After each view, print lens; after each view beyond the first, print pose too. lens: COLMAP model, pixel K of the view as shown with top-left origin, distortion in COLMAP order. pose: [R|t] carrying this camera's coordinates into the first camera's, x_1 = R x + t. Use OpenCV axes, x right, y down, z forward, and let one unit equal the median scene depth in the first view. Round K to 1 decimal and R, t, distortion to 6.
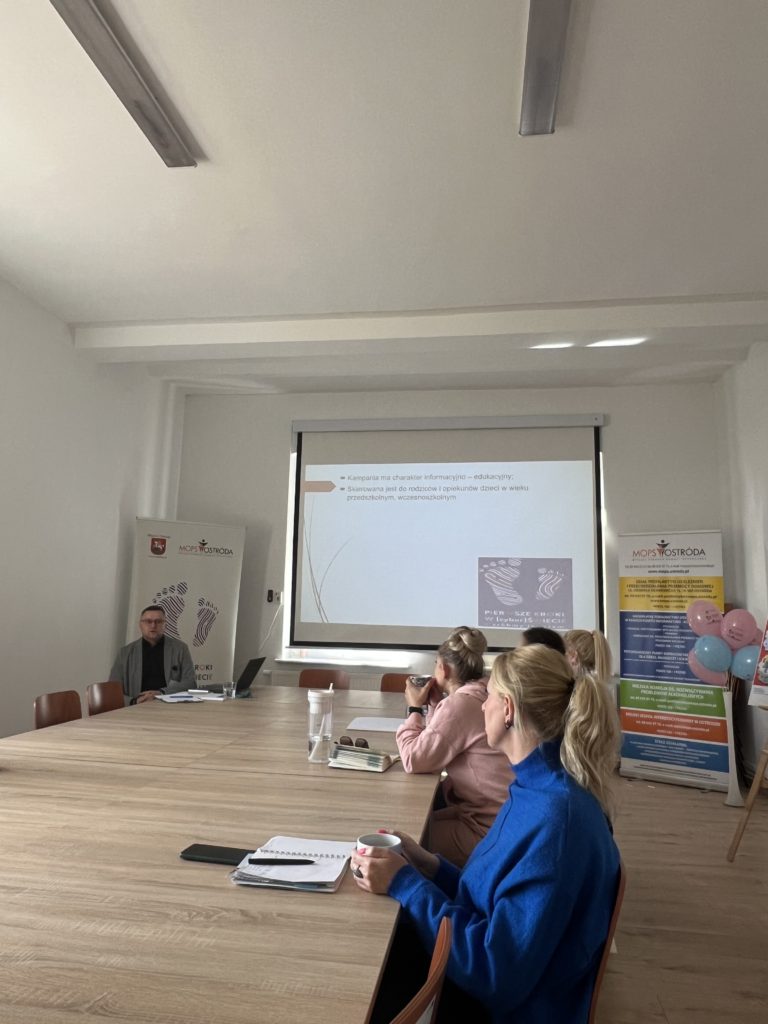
lens RADIAL K [[707.4, 0, 381.7], [0, 707.4, 509.4], [0, 0, 1]] dist [-0.009871, 0.011407]
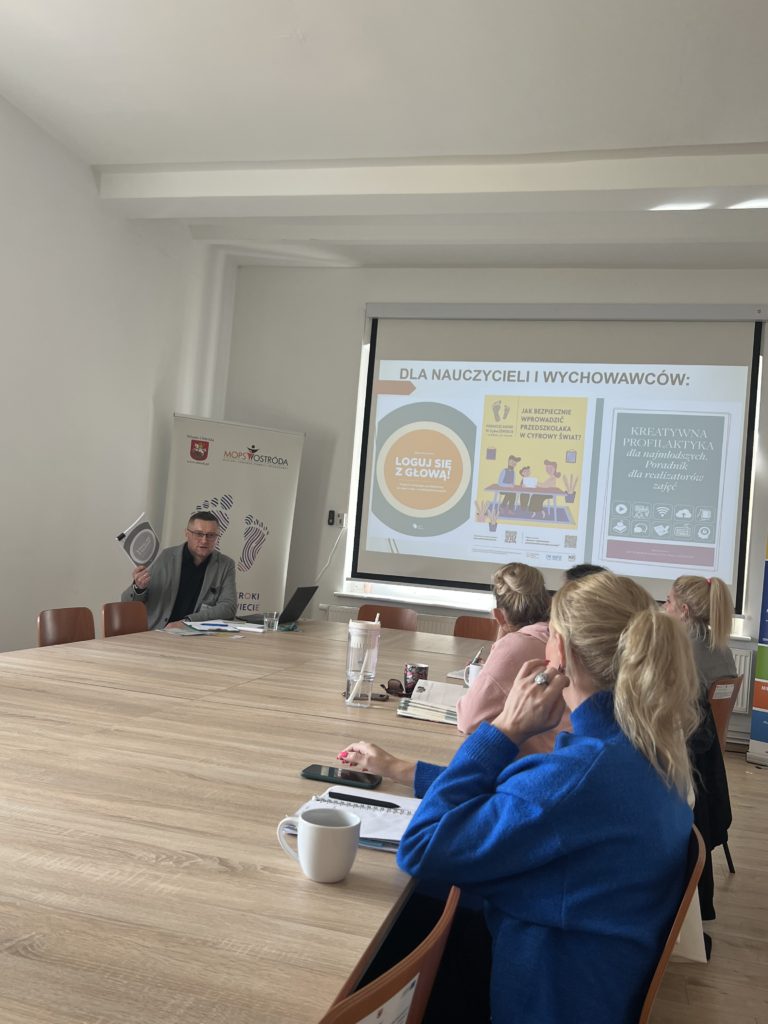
lens RADIAL K [[851.2, 0, 394.1], [0, 851.2, 524.3], [0, 0, 1]] dist [0.051106, -0.049822]
pose [[0.993570, 0.056448, -0.098146, 0.018216], [-0.044942, 0.992264, 0.115730, 0.012894], [0.103919, -0.110575, 0.988420, 0.017193]]
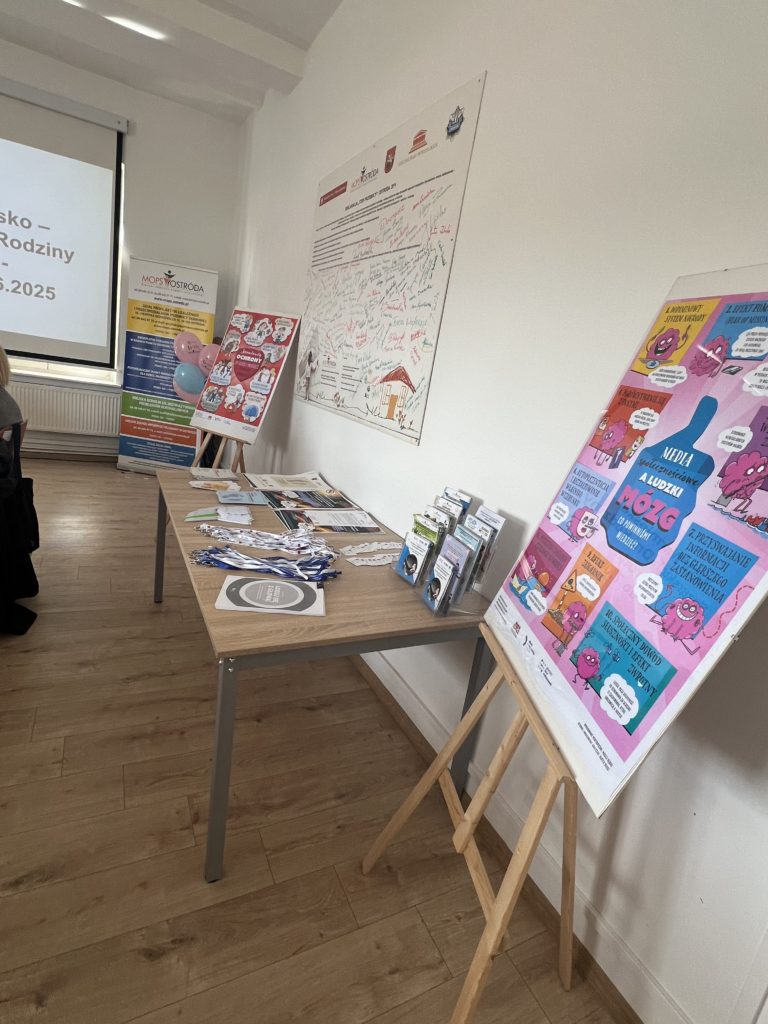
lens RADIAL K [[523.4, 0, 380.1], [0, 523.4, 503.9], [0, 0, 1]] dist [0.001546, -0.001457]
pose [[0.808606, -0.038652, 0.587080, 0.177724], [-0.227887, 0.899373, 0.373089, -0.009433], [-0.542424, -0.435470, 0.718430, 0.079963]]
